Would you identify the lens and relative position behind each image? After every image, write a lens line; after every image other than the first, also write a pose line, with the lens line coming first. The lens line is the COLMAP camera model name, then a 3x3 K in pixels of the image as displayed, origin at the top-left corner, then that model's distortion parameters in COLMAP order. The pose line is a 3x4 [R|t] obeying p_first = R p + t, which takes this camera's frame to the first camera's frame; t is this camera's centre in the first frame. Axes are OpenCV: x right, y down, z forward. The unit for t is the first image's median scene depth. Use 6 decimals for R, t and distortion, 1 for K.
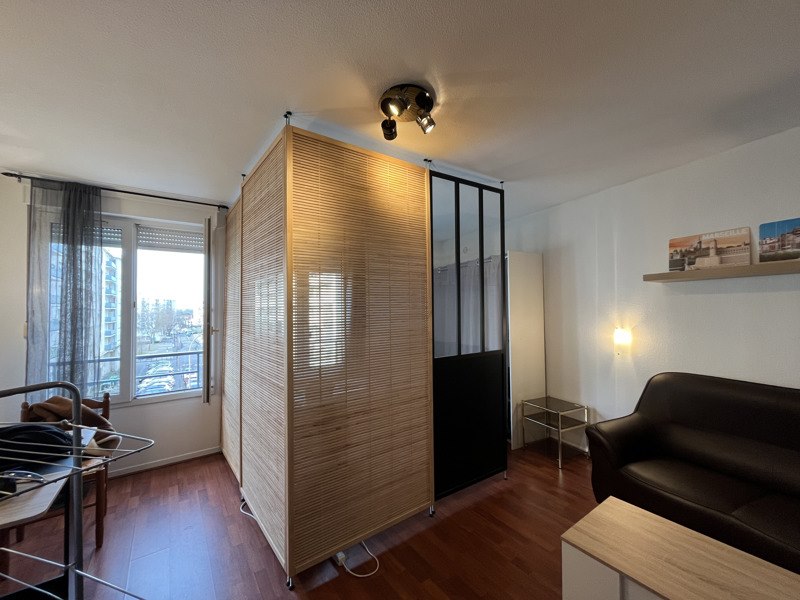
lens RADIAL K [[326.7, 0, 401.3], [0, 326.7, 298.4], [0, 0, 1]] dist [0.000440, -0.000633]
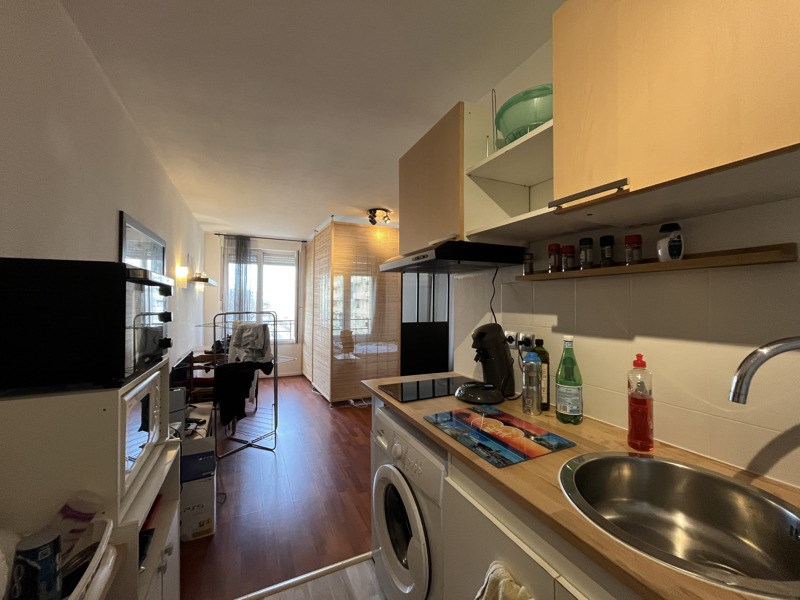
lens RADIAL K [[326.7, 0, 400.1], [0, 326.7, 298.3], [0, 0, 1]] dist [0.000440, -0.000633]
pose [[0.981748, 0.018275, -0.189308, 0.440904], [-0.014900, 0.999704, 0.019238, -0.003675], [0.189603, -0.016066, 0.981729, -0.926684]]
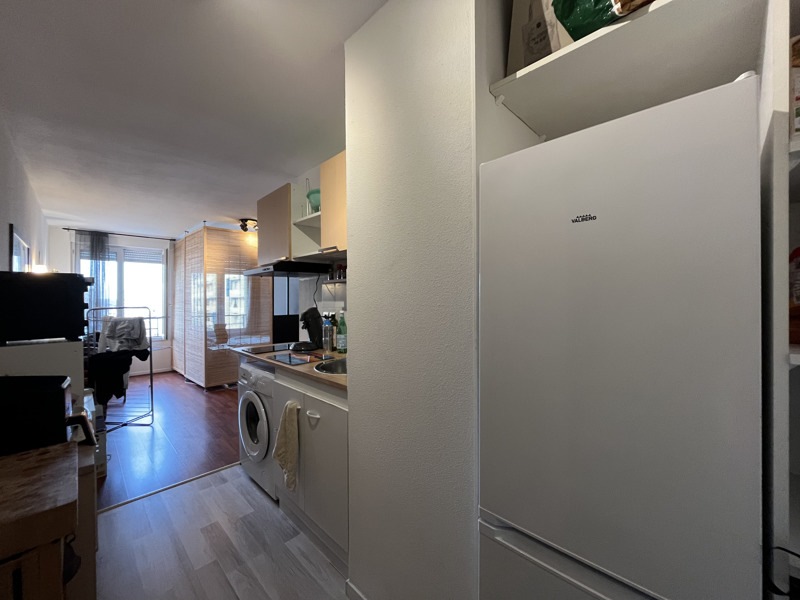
lens RADIAL K [[326.7, 0, 400.5], [0, 326.7, 298.7], [0, 0, 1]] dist [0.000440, -0.000633]
pose [[0.988922, 0.008791, 0.148178, 0.618341], [-0.012454, 0.999639, 0.023809, -0.004384], [-0.147915, -0.025390, 0.988674, -1.385293]]
